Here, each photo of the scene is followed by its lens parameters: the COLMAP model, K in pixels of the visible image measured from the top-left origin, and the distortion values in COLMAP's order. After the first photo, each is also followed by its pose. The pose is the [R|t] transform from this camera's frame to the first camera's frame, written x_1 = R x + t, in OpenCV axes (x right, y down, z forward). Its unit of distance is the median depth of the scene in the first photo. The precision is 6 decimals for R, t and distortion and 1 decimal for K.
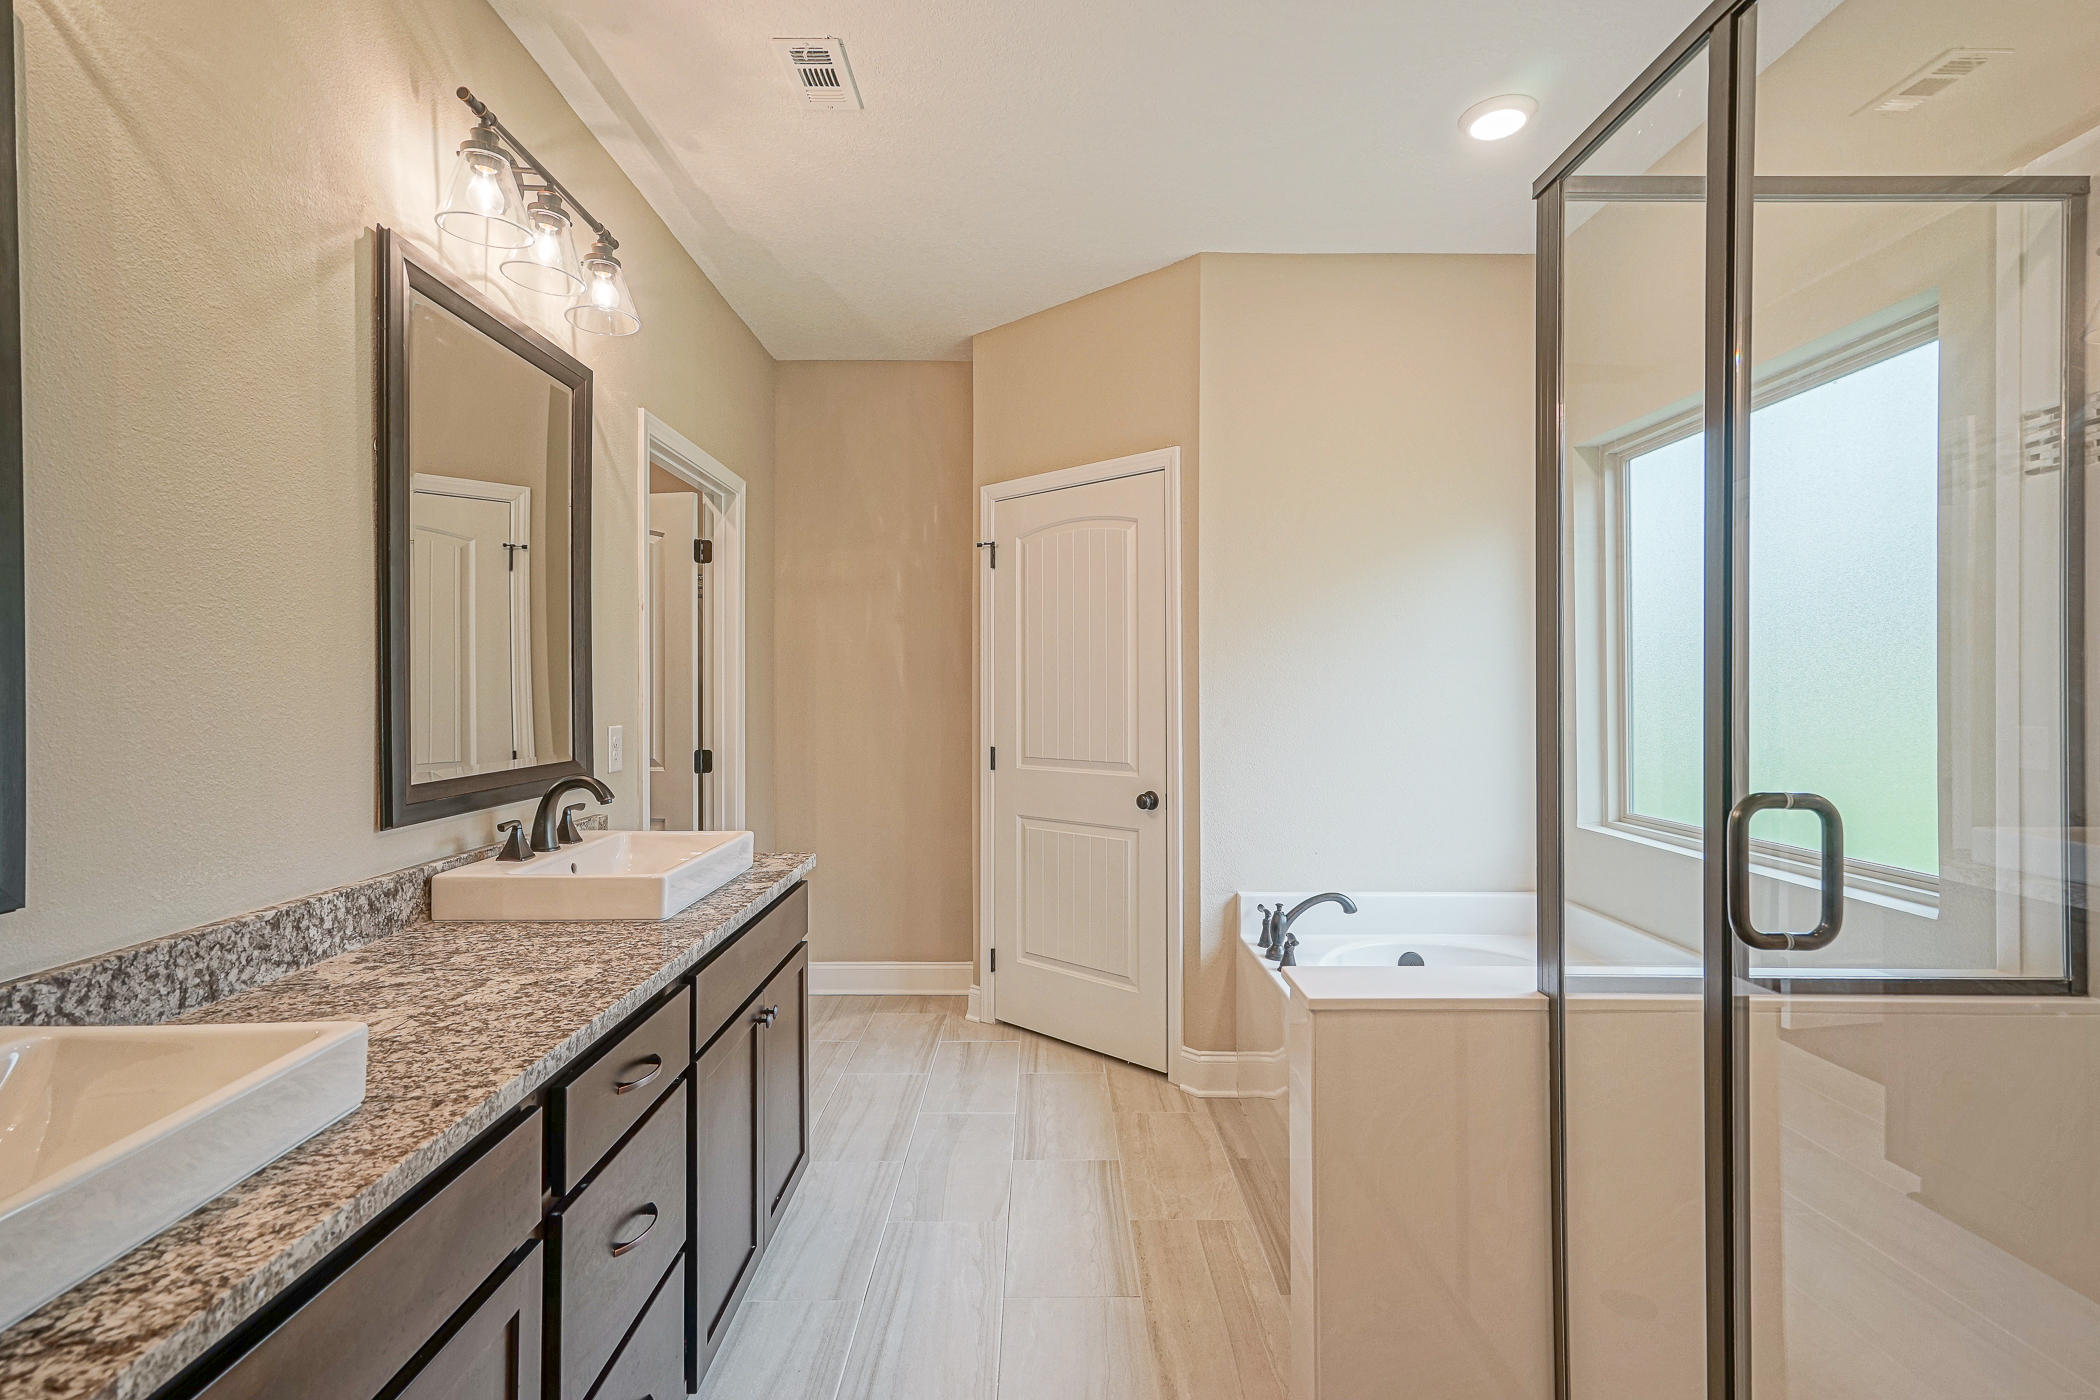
lens RADIAL K [[959.9, 0, 1066.8], [0, 959.9, 694.0], [0, 0, 1]] dist [-0.005125, 0.006218]
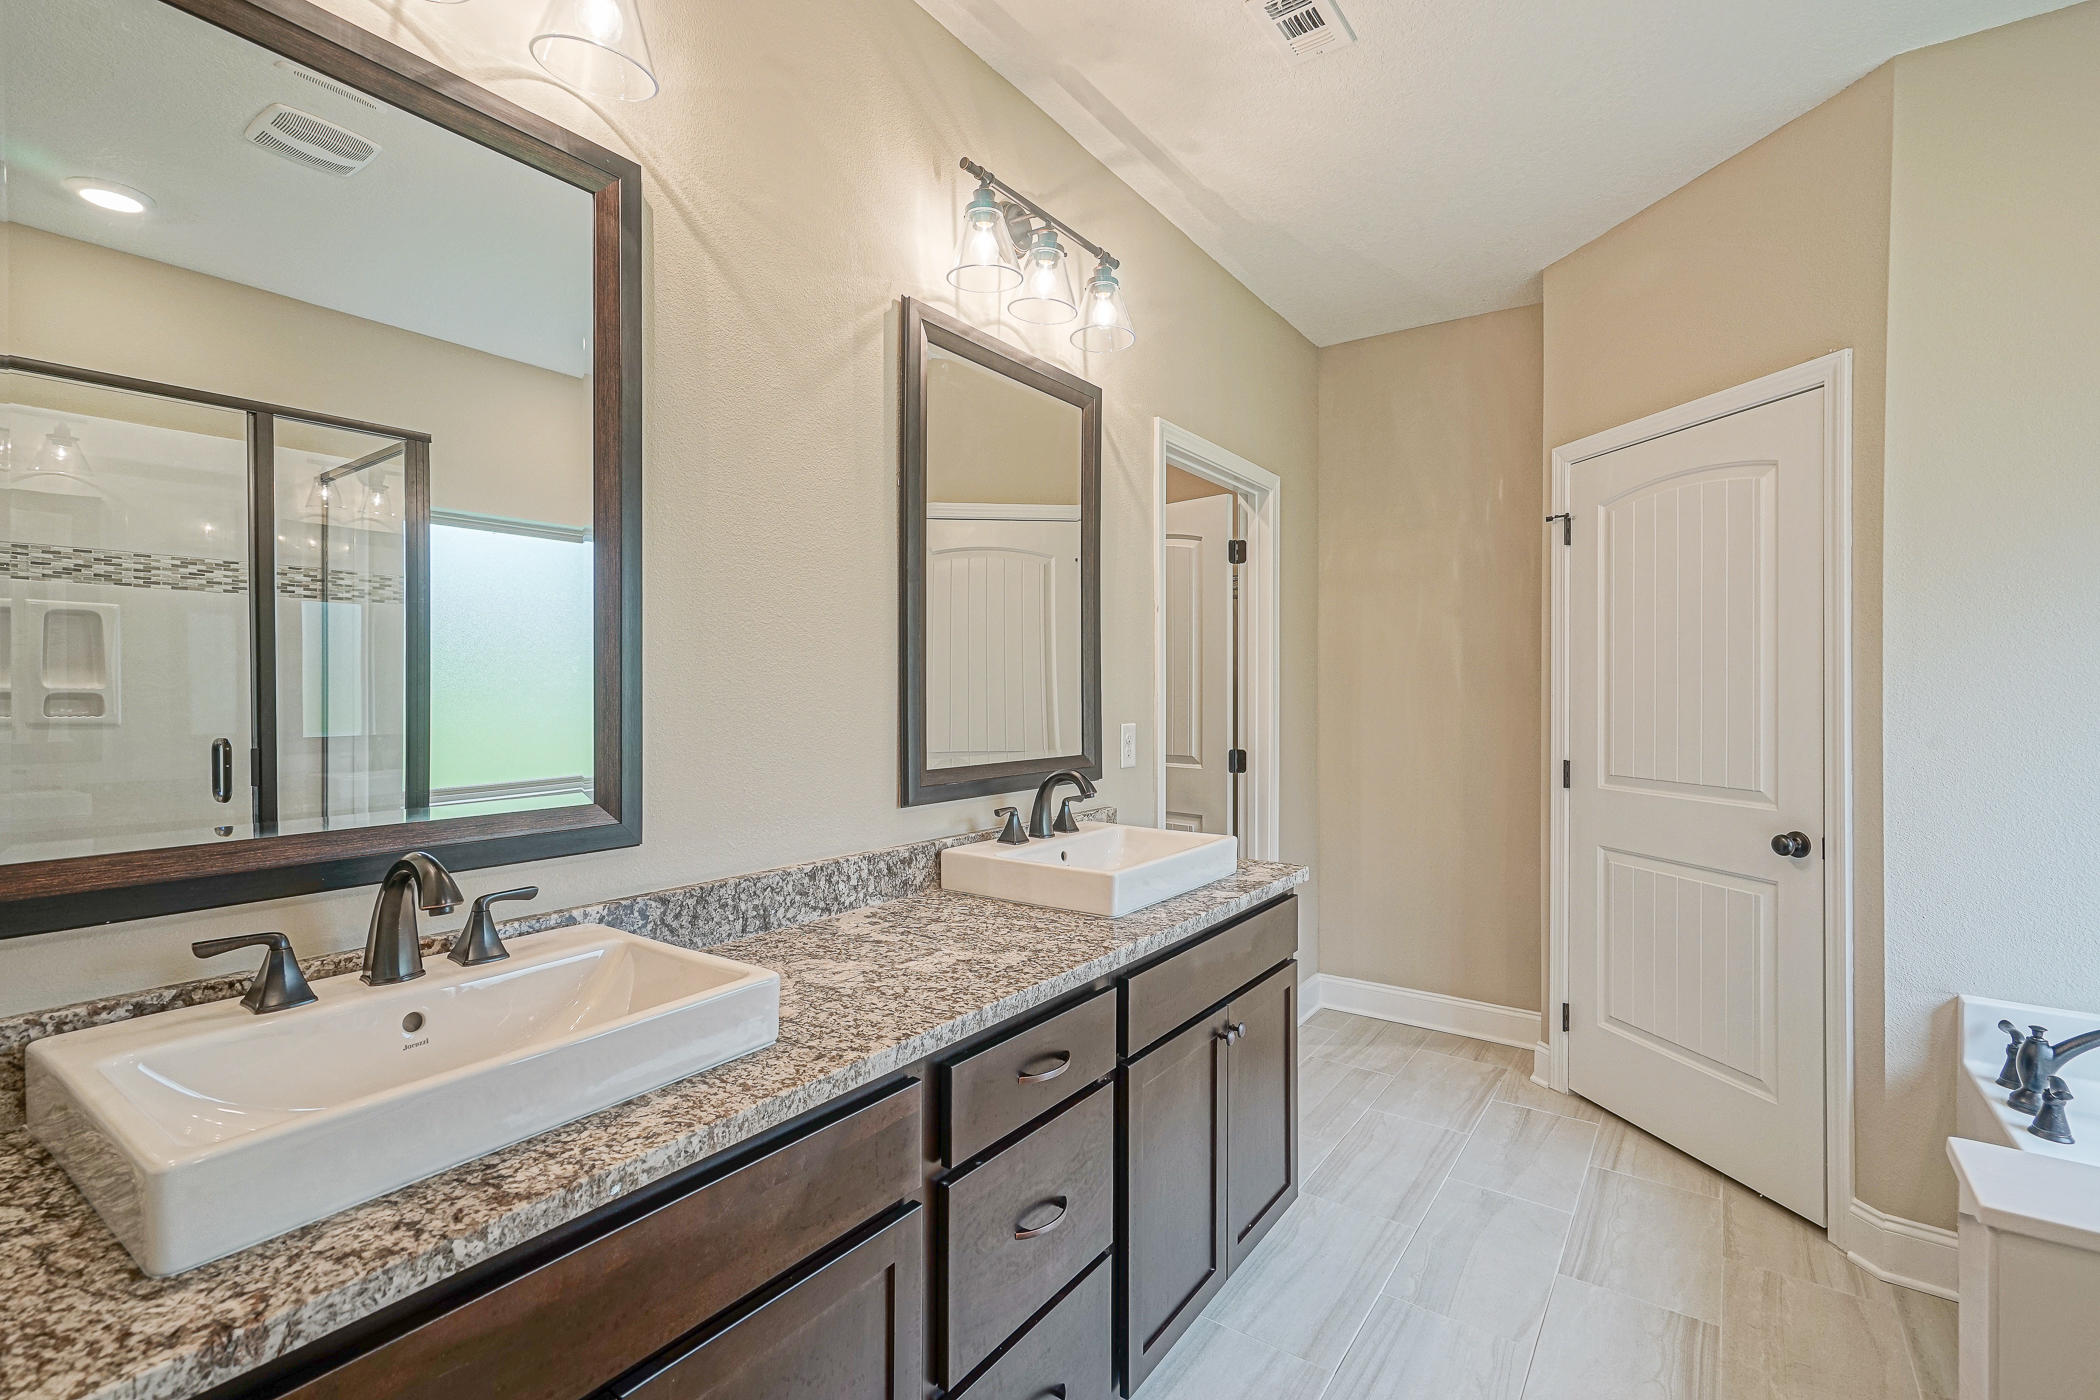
lens RADIAL K [[959.9, 0, 1054.7], [0, 959.9, 694.0], [0, 0, 1]] dist [-0.005125, 0.006218]
pose [[0.800906, 0.007484, -0.598744, 0.110393], [-0.007558, 0.999969, 0.002389, -0.001246], [0.598743, 0.002612, 0.800937, 0.125325]]
